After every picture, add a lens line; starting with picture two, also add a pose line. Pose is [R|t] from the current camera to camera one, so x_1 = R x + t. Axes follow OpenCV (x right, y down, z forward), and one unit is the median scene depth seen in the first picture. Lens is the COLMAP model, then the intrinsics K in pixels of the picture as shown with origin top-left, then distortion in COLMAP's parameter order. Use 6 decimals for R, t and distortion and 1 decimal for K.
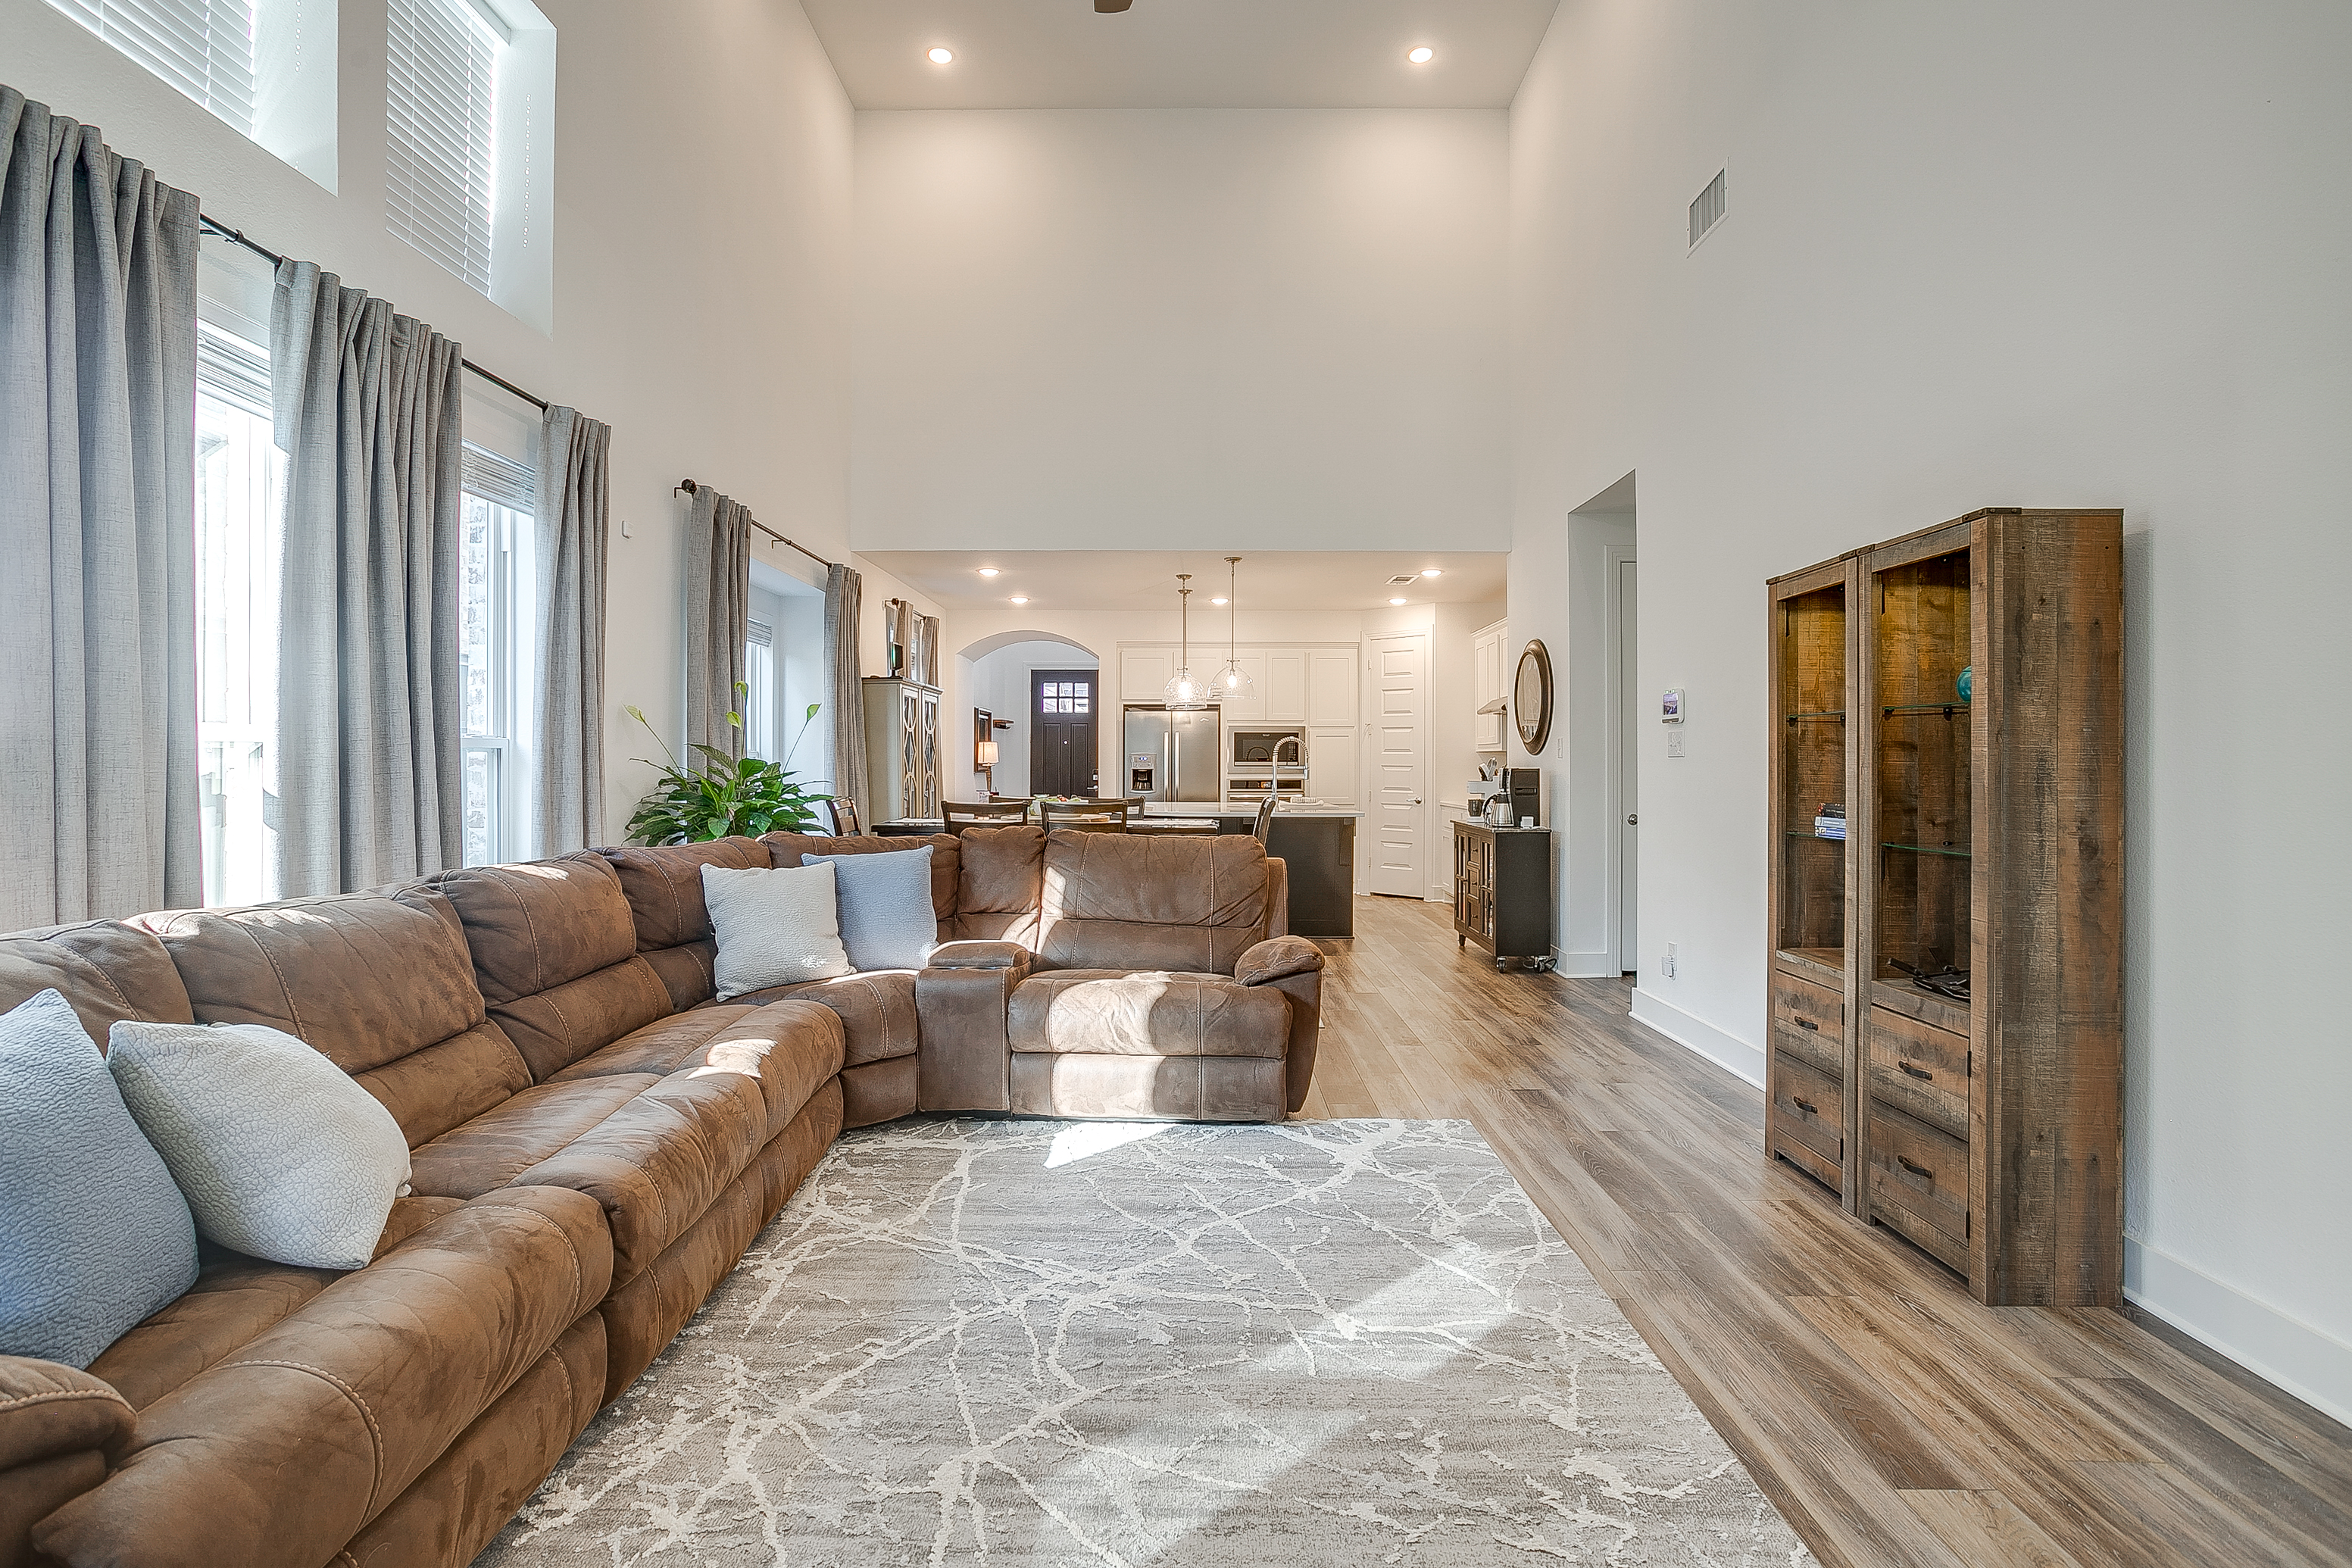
lens RADIAL K [[1139.9, 0, 1175.1], [0, 1139.9, 771.9], [0, 0, 1]] dist [-0.053271, 0.036147]
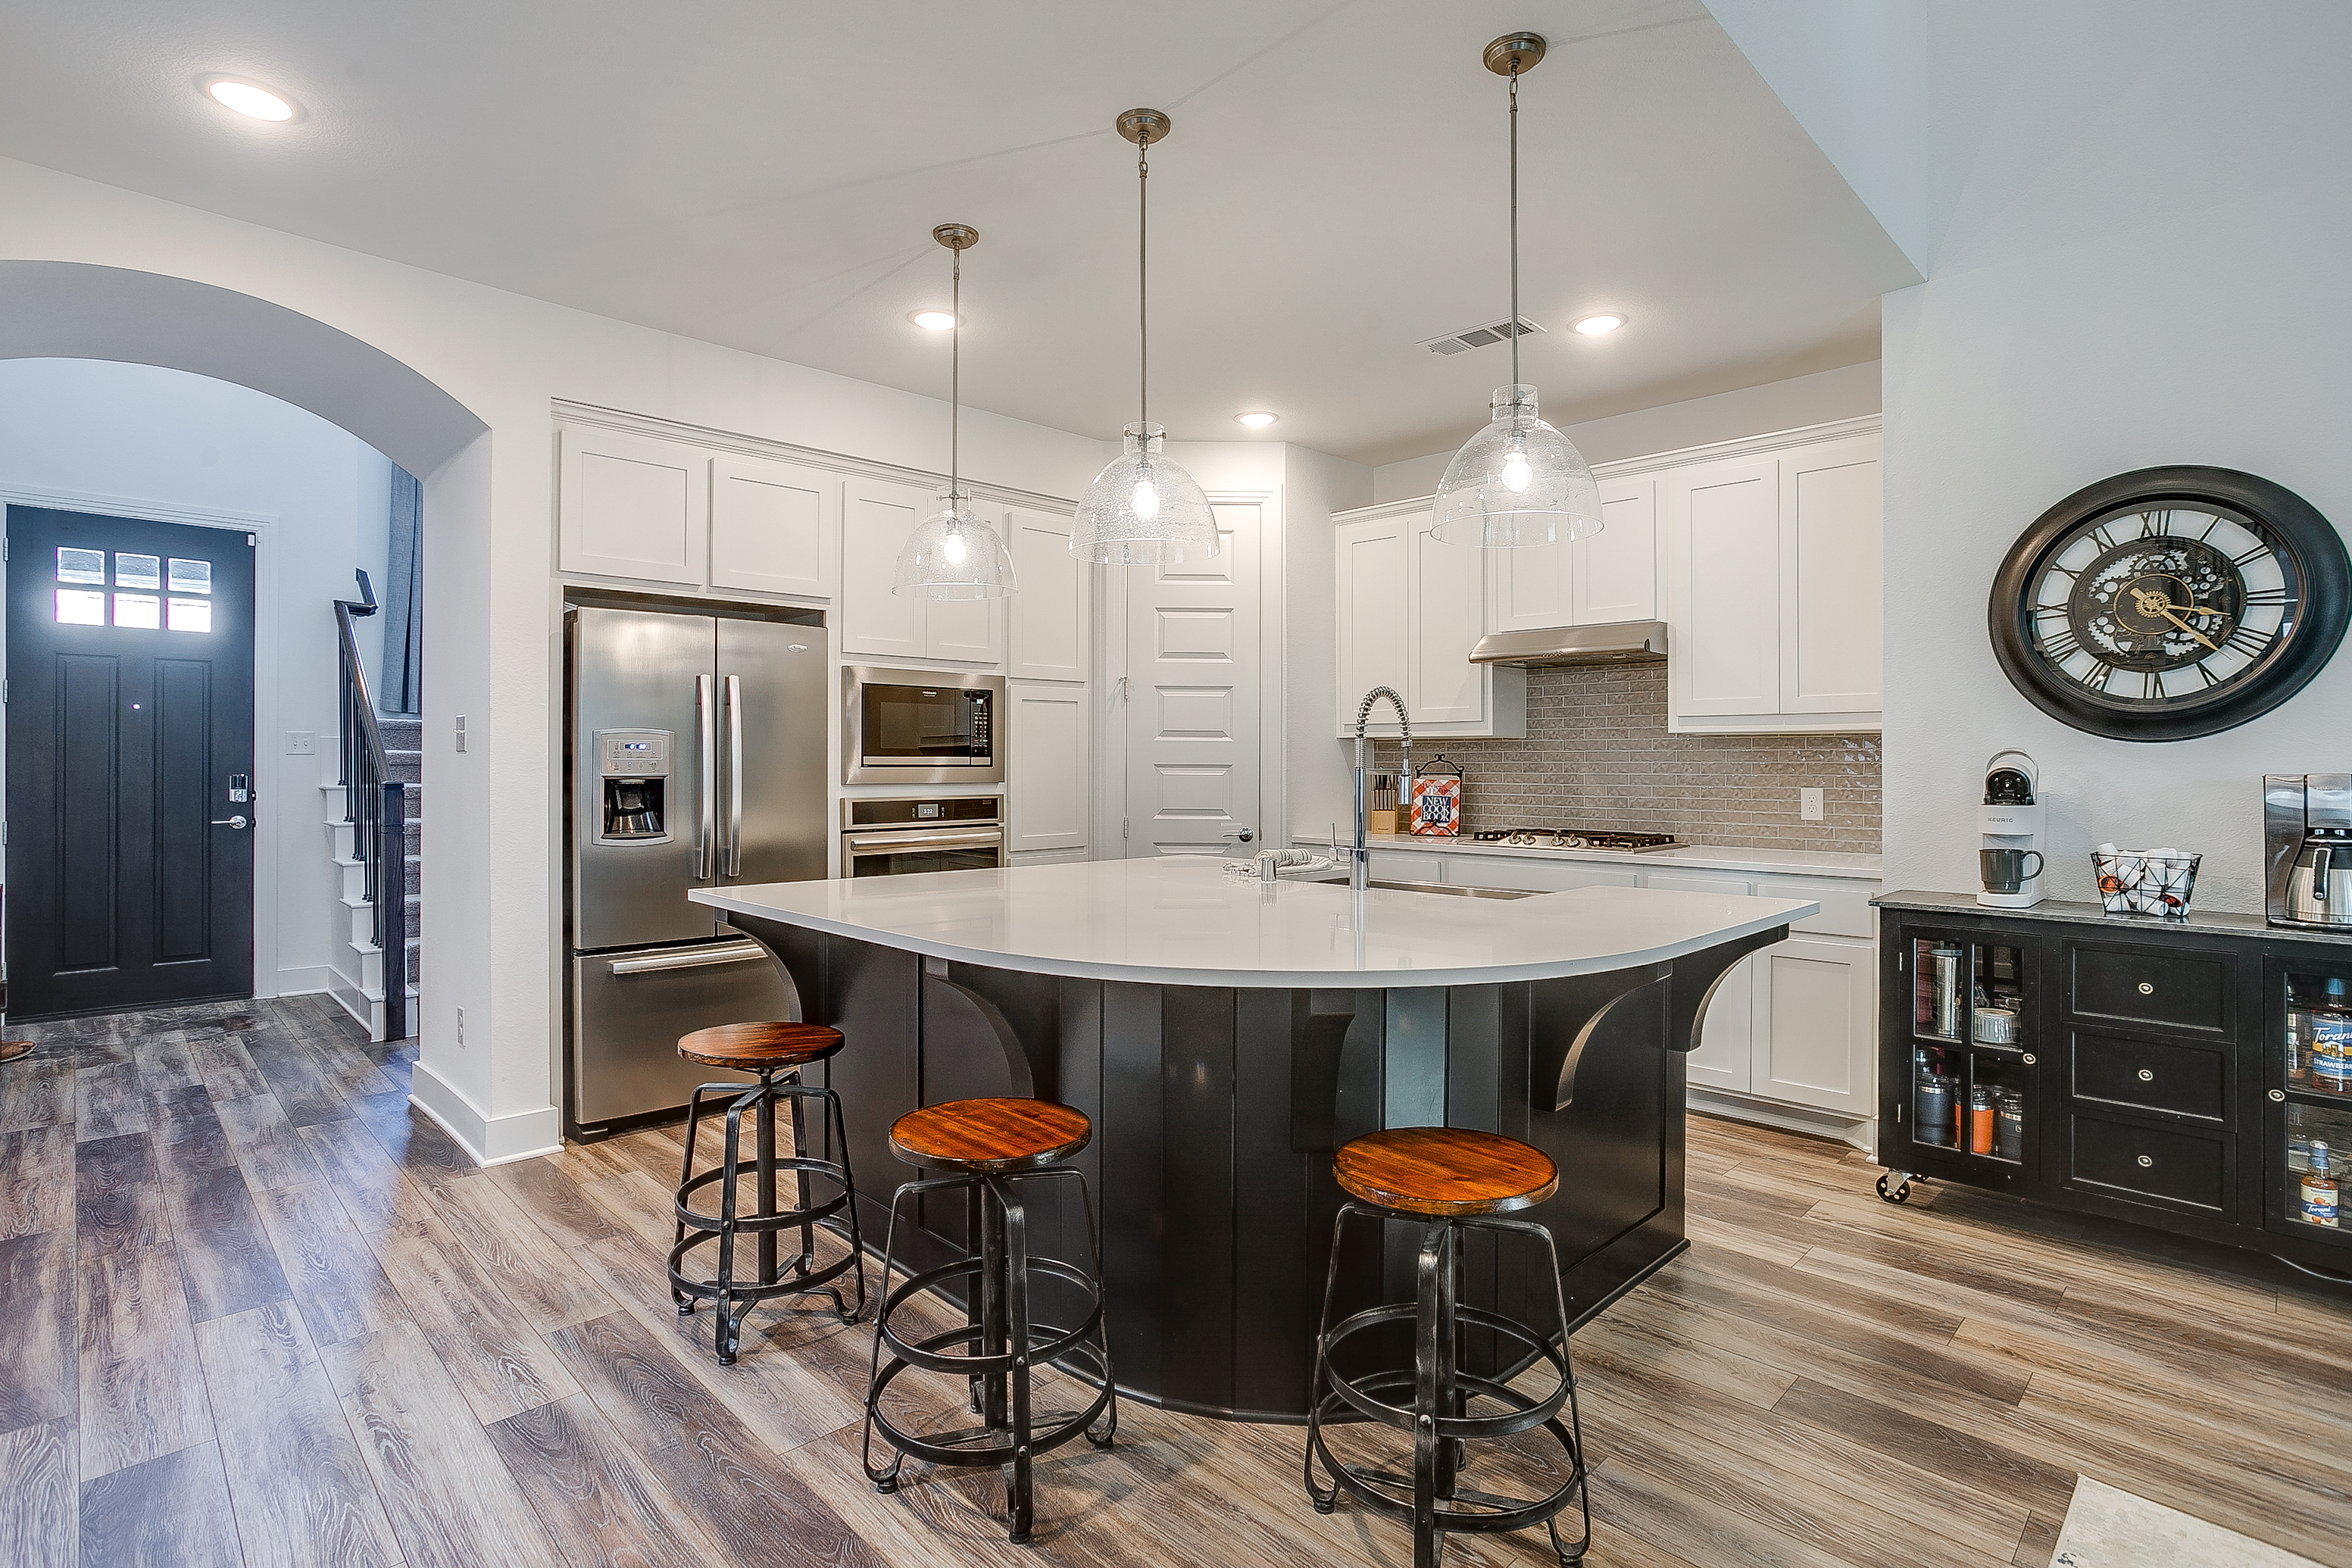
lens RADIAL K [[1150.7, 0, 1164.1], [0, 1150.7, 761.4], [0, 0, 1]] dist [-0.062205, 0.035789]
pose [[0.706091, -0.000483, 0.708121, -0.559846], [0.004622, 0.999982, -0.003926, -0.017442], [-0.708106, 0.006045, 0.706080, 2.247406]]
